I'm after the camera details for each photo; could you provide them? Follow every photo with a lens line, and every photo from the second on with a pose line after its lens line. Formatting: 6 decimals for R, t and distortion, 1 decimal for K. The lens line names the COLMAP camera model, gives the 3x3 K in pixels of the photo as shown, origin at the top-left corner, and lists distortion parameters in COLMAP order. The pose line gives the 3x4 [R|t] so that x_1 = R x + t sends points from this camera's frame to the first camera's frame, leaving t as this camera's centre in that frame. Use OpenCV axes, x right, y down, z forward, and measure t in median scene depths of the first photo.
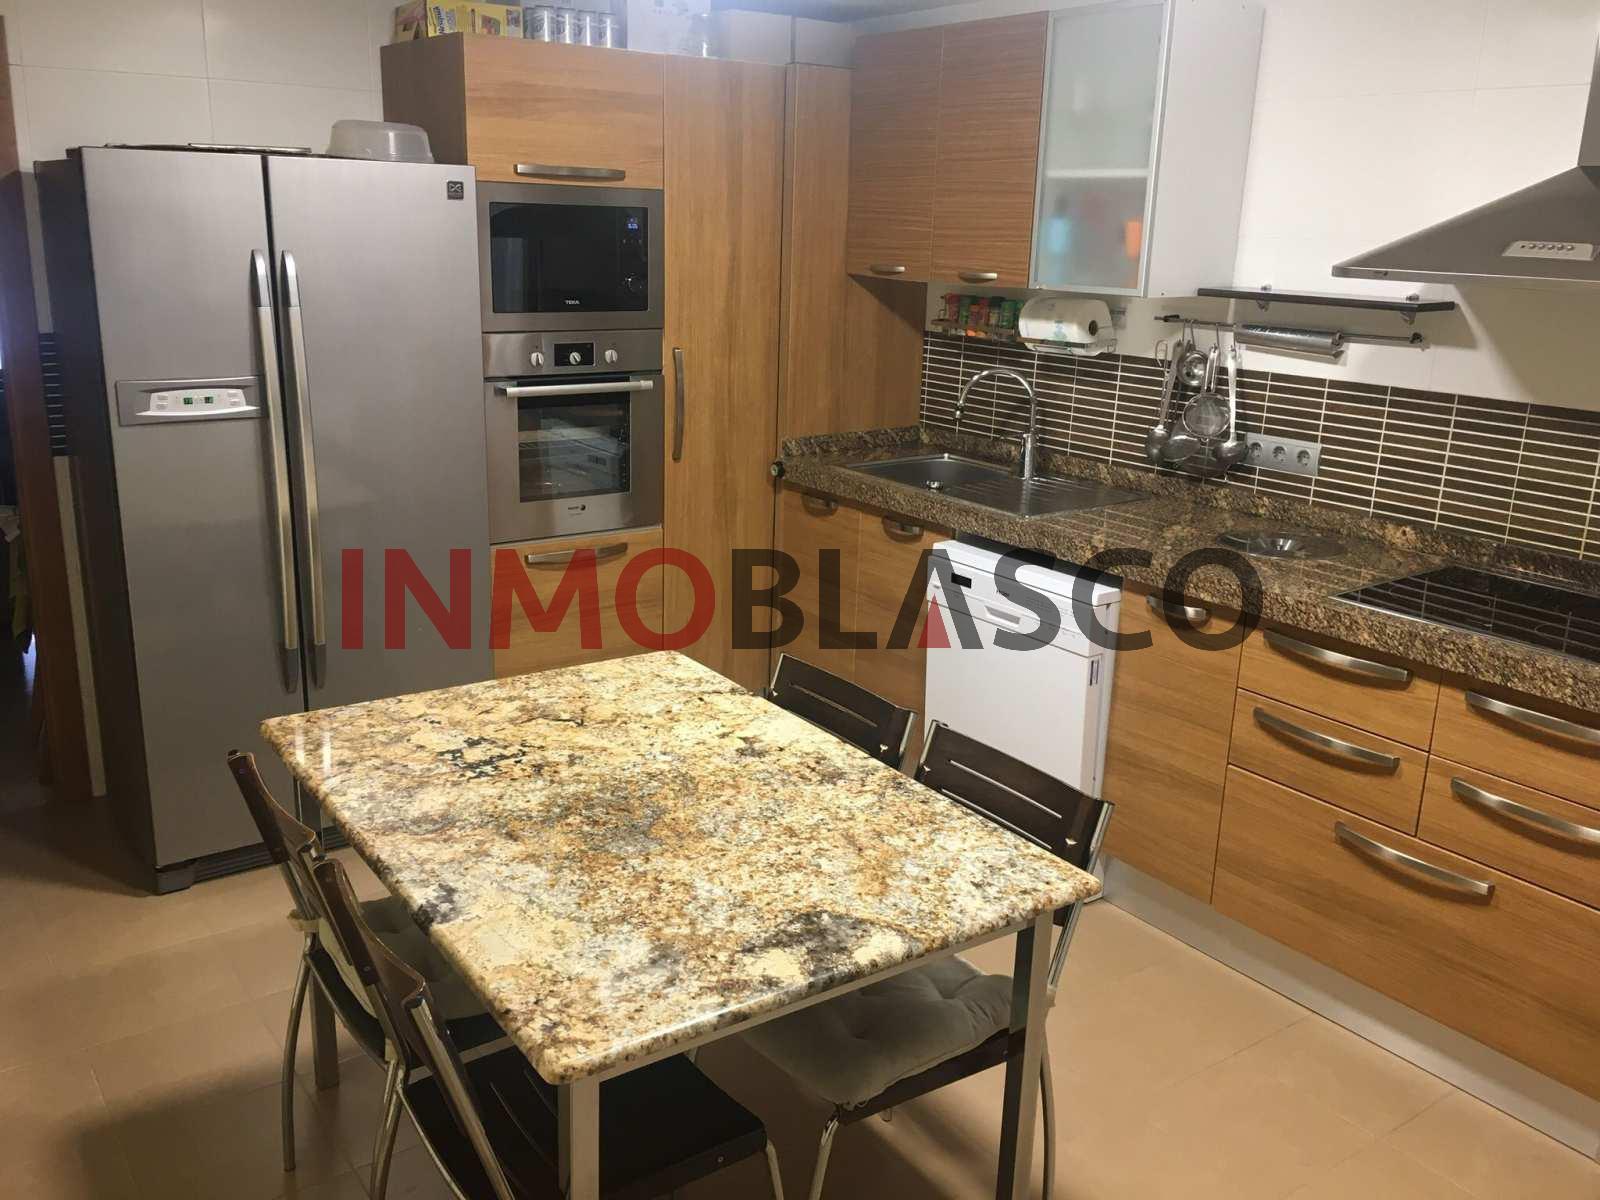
lens RADIAL K [[1357.3, 0, 793.7], [0, 1357.3, 601.6], [0, 0, 1]] dist [0.075690, -0.112917]
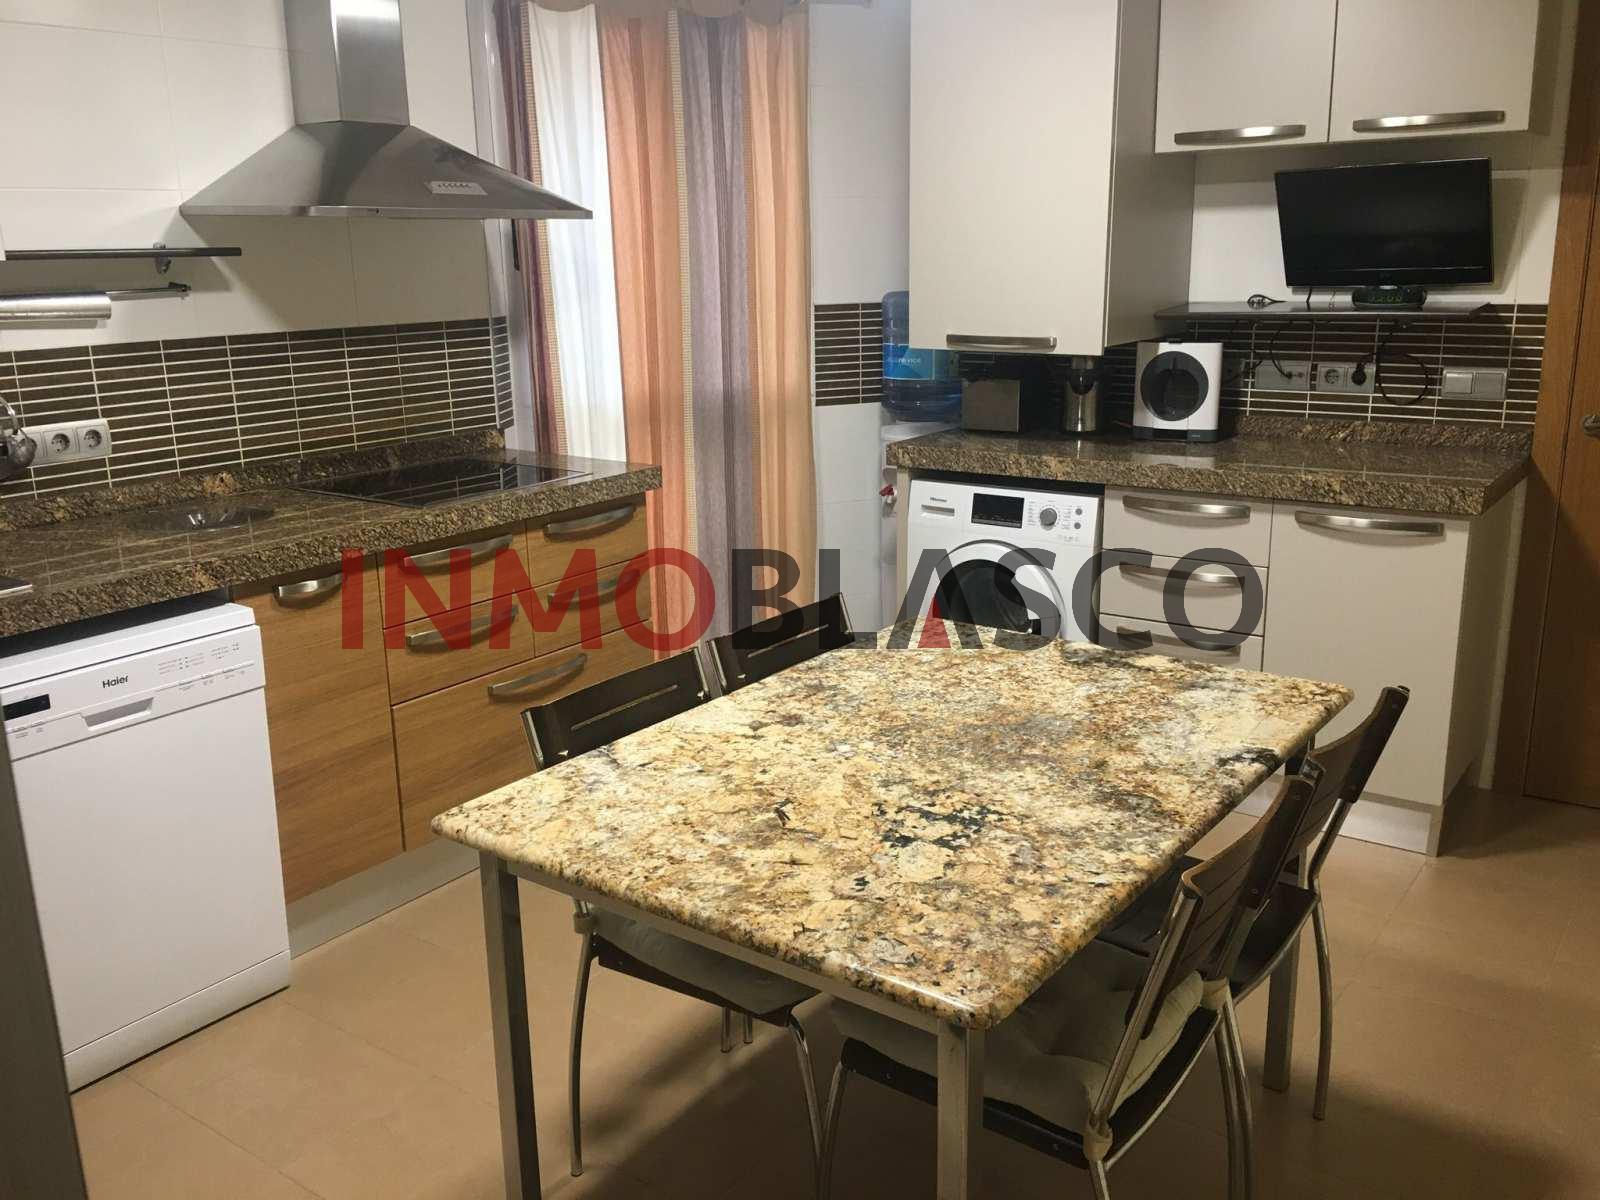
lens RADIAL K [[1357.3, 0, 791.9], [0, 1357.3, 592.5], [0, 0, 1]] dist [0.075690, -0.112917]
pose [[-0.310865, -0.257096, 0.915022, -0.849335], [0.271438, 0.898611, 0.344702, -0.282976], [-0.910870, 0.355528, -0.209561, 1.162010]]
